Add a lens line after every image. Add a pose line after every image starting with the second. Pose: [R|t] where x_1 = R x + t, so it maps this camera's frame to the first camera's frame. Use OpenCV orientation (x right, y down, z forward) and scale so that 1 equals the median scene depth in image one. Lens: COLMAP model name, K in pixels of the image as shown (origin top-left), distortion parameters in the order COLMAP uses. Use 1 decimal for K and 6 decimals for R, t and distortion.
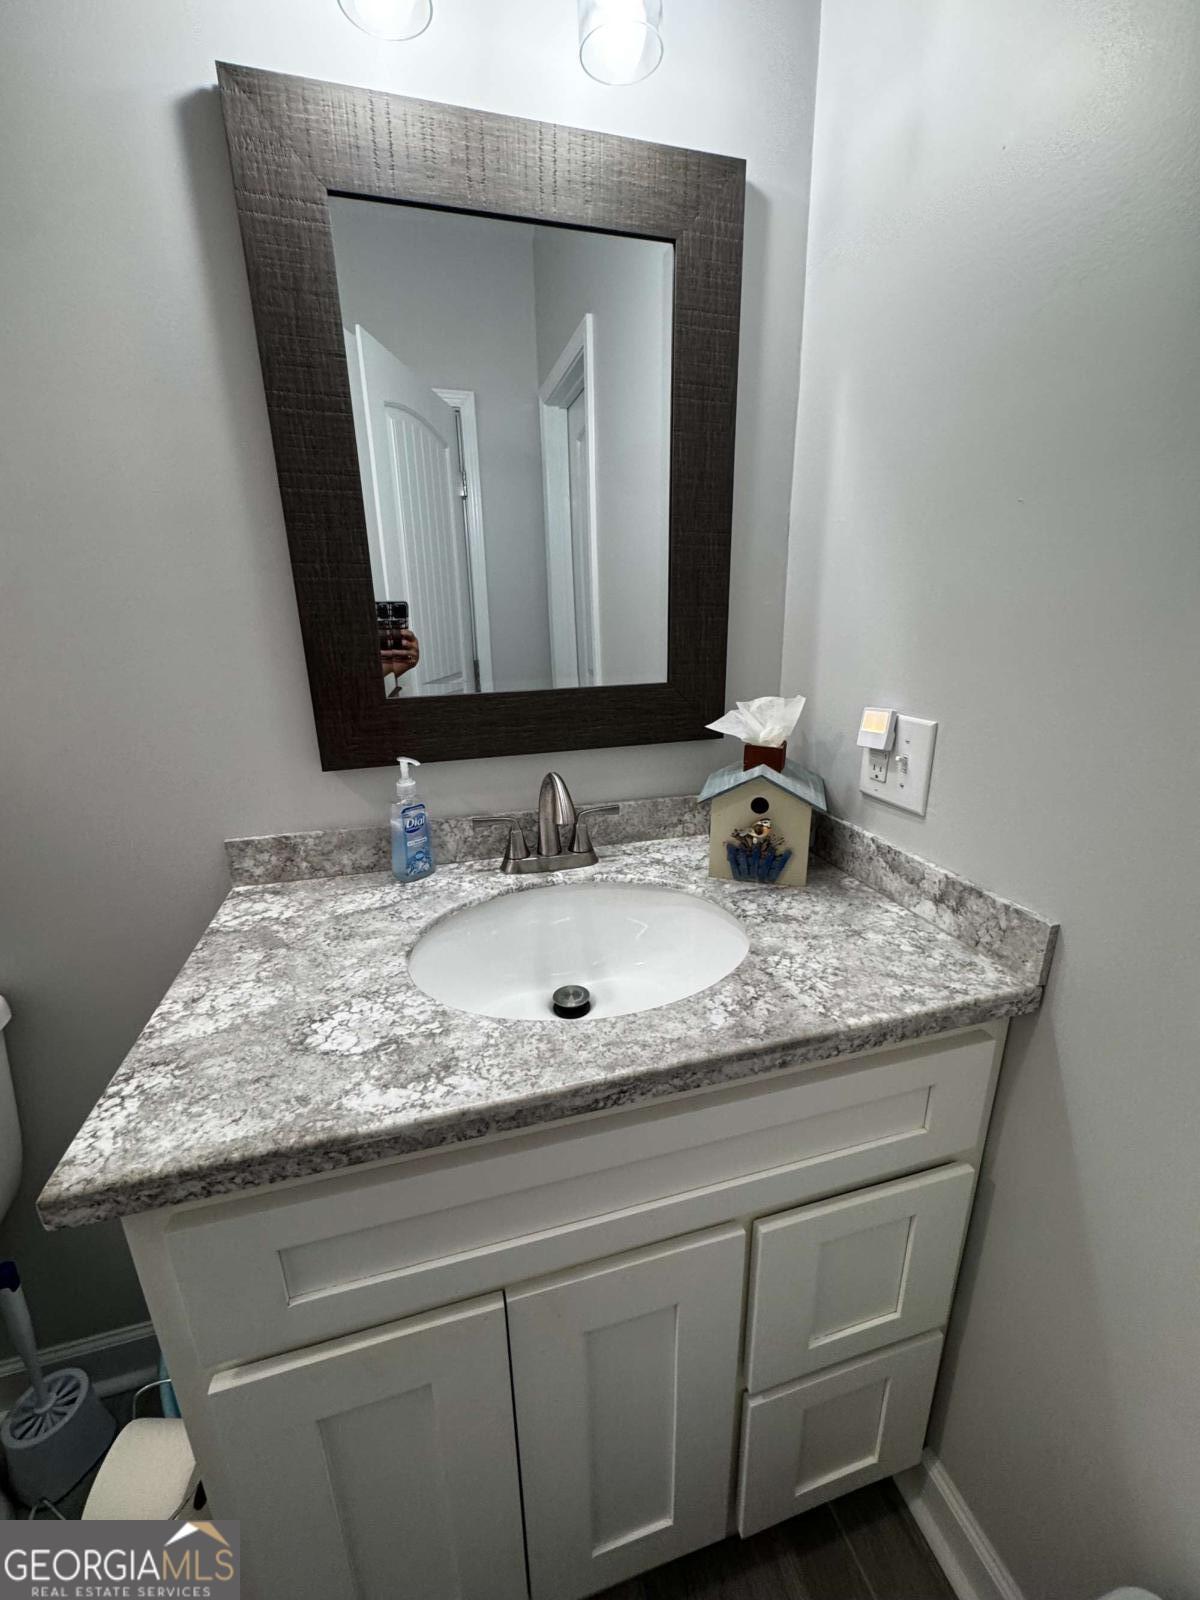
lens RADIAL K [[641.0, 0, 604.5], [0, 641.0, 801.2], [0, 0, 1]] dist [-0.003776, -0.000114]
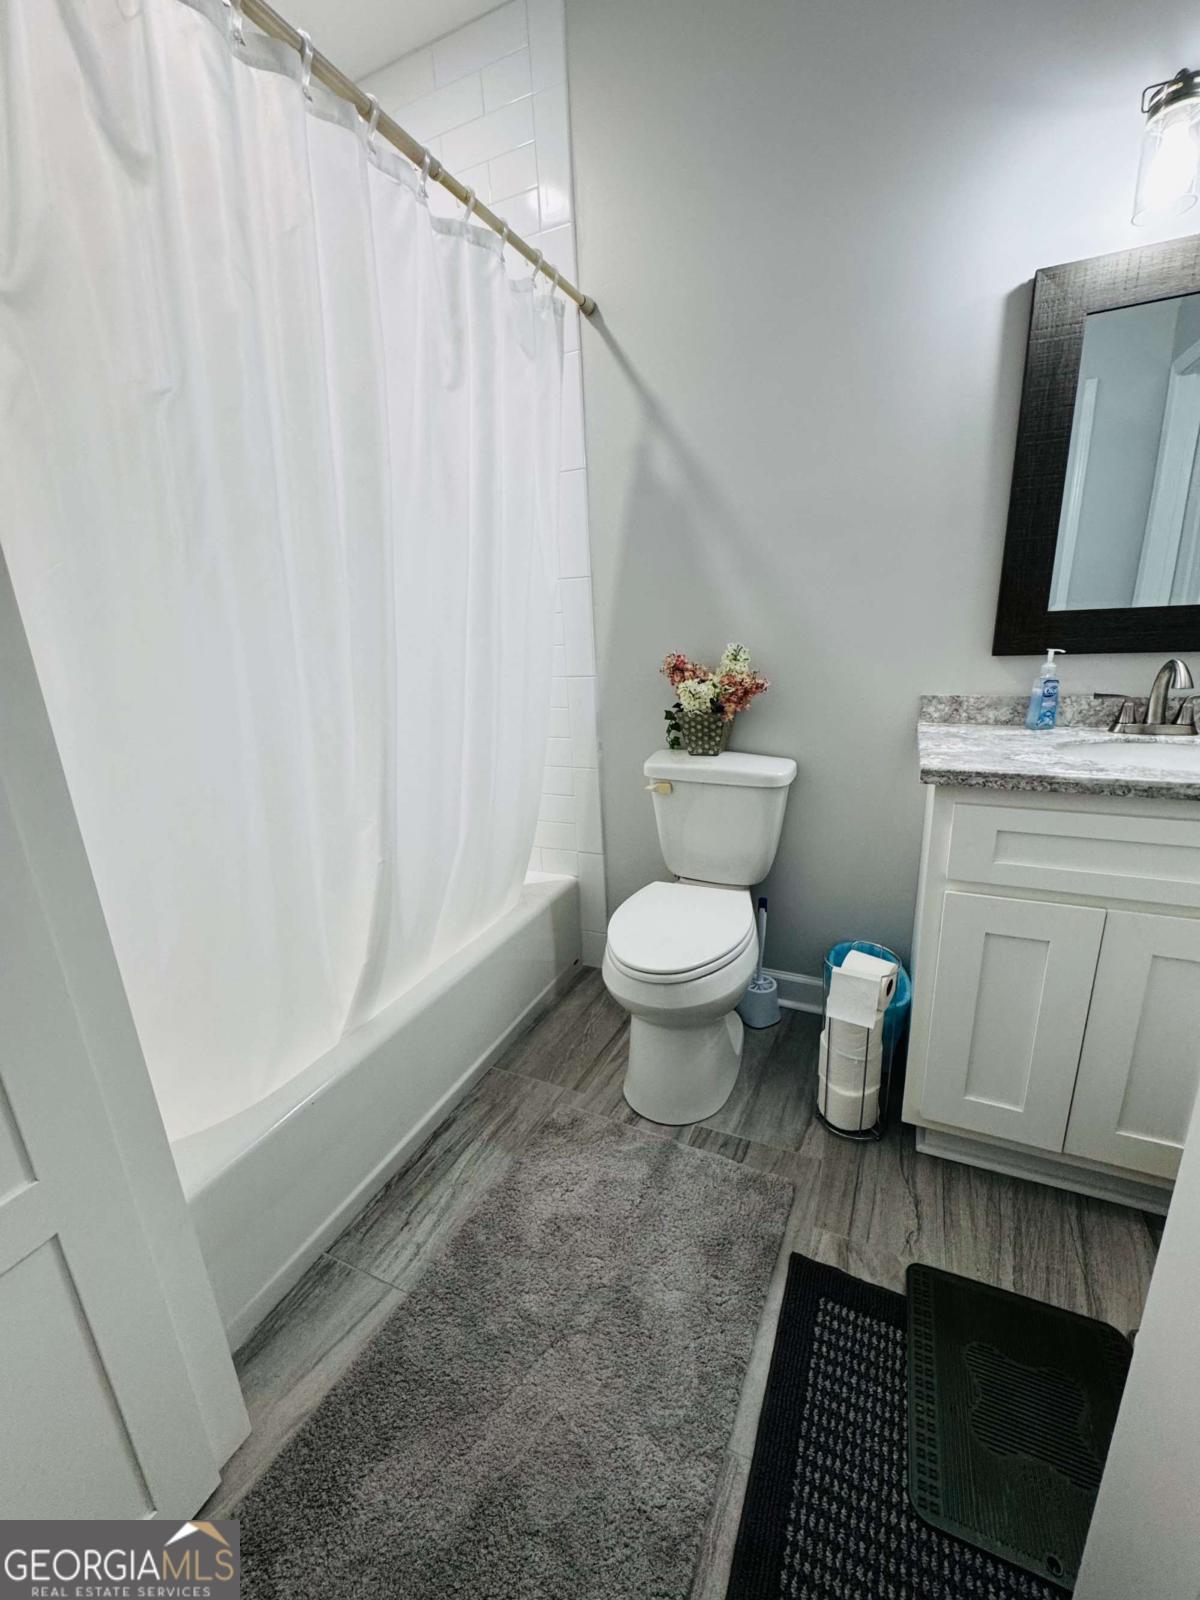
lens RADIAL K [[641.0, 0, 598.5], [0, 641.0, 799.2], [0, 0, 1]] dist [-0.003776, -0.000114]
pose [[0.750873, 0.159674, -0.640855, -0.080412], [-0.161697, 0.985249, 0.056027, 0.383587], [0.640347, 0.061555, 0.765615, -0.891371]]
